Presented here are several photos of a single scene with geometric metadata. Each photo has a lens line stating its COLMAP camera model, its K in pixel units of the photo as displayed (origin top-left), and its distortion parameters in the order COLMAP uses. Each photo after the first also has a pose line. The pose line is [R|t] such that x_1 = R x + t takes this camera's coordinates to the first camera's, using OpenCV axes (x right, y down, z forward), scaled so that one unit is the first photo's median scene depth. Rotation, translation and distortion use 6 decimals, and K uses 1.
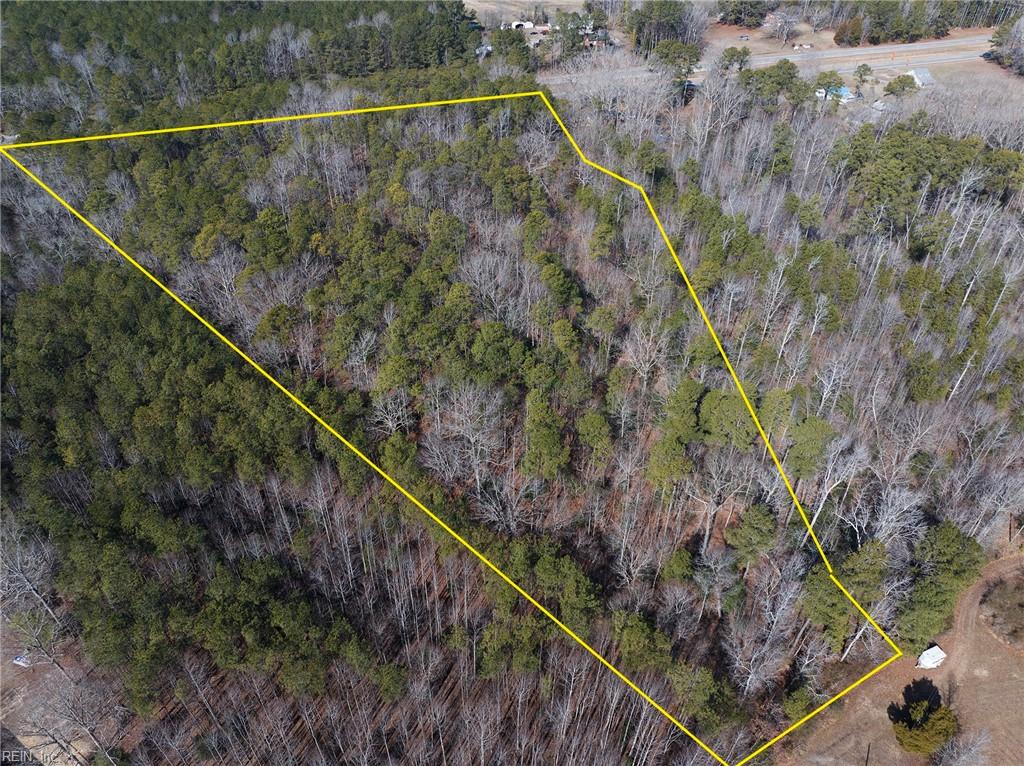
lens RADIAL K [[702.8, 0, 512.0], [0, 702.8, 383.0], [0, 0, 1]] dist [-0.070022, 0.035759]
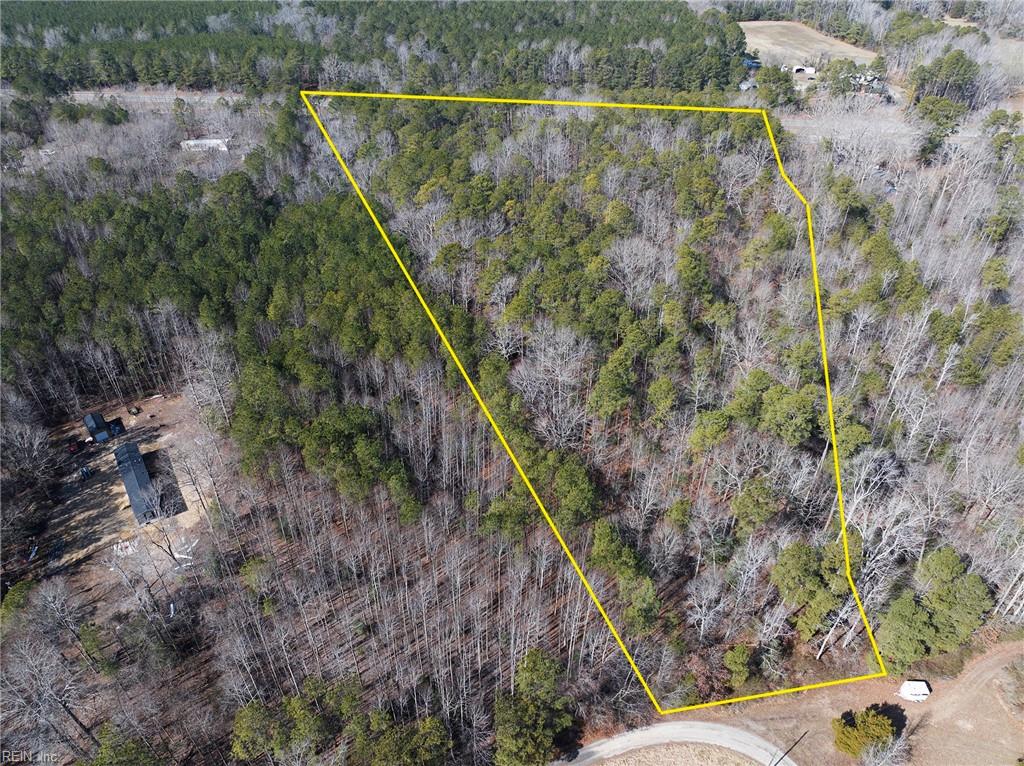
lens RADIAL K [[702.8, 0, 512.0], [0, 702.8, 383.0], [0, 0, 1]] dist [-0.070022, 0.035759]
pose [[0.911402, 0.254726, -0.323204, 0.174815], [-0.268591, 0.963253, 0.001767, 0.077593], [0.311777, 0.085199, 0.946328, -0.085955]]
